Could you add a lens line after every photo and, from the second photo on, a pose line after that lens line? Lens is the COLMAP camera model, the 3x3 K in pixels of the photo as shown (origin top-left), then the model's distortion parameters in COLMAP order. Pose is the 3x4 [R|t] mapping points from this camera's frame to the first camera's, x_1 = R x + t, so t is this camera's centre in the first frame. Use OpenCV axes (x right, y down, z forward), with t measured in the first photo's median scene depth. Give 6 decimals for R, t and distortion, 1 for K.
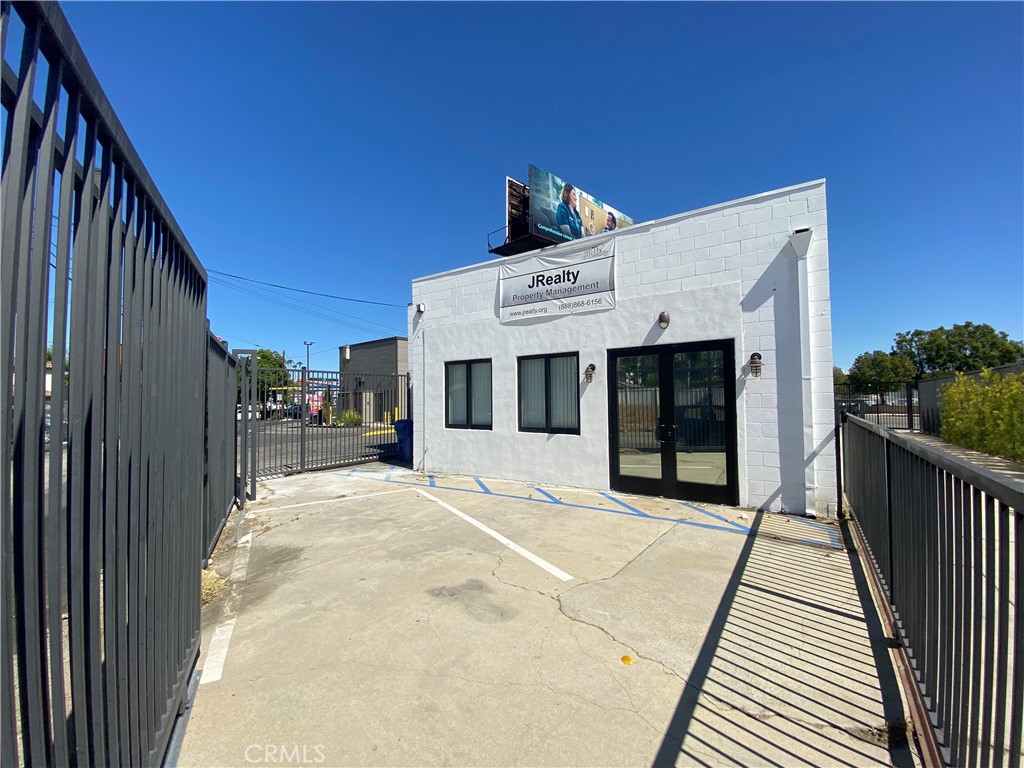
lens RADIAL K [[429.8, 0, 512.0], [0, 429.8, 384.0], [0, 0, 1]] dist [0.001010, -0.000301]
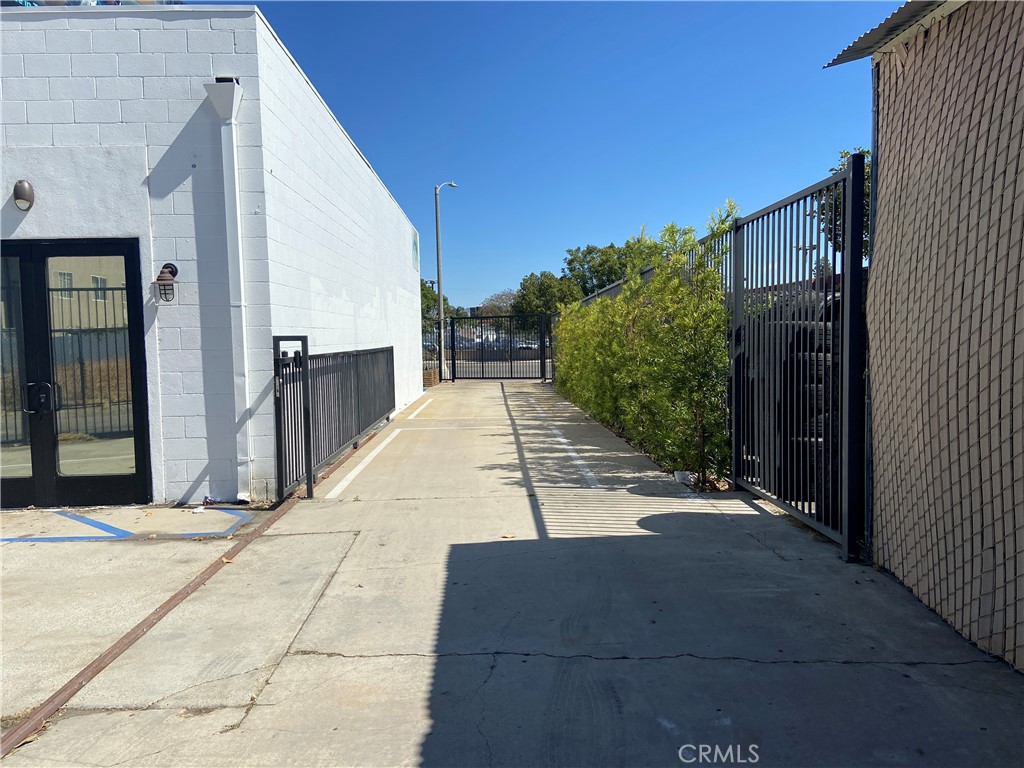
lens RADIAL K [[780.9, 0, 512.0], [0, 780.9, 384.0], [0, 0, 1]] dist [0.104996, -0.119757]
pose [[0.792321, -0.042852, 0.608598, 0.197579], [-0.010201, 0.996460, 0.083442, 0.002102], [-0.610019, -0.072322, 0.789079, -0.206803]]
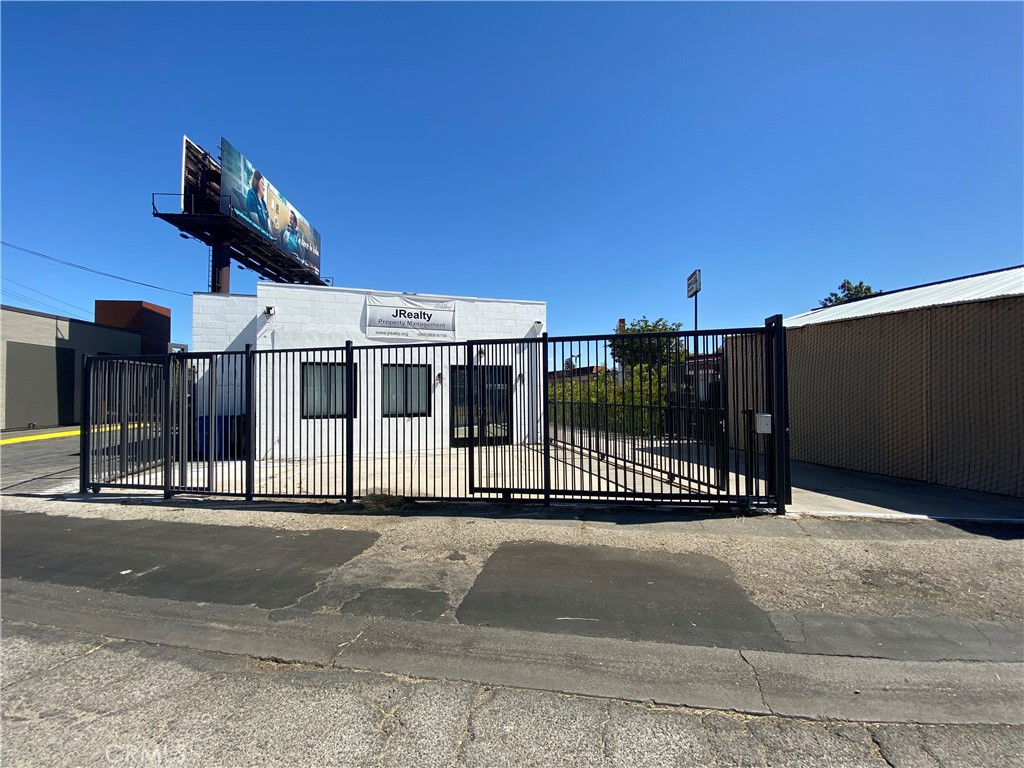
lens RADIAL K [[429.8, 0, 512.0], [0, 429.8, 384.0], [0, 0, 1]] dist [0.001010, -0.000301]
pose [[0.615598, 0.020597, 0.787791, -0.933720], [-0.034586, 0.999401, 0.000897, -0.014561], [-0.787301, -0.027798, 0.615942, -0.232640]]
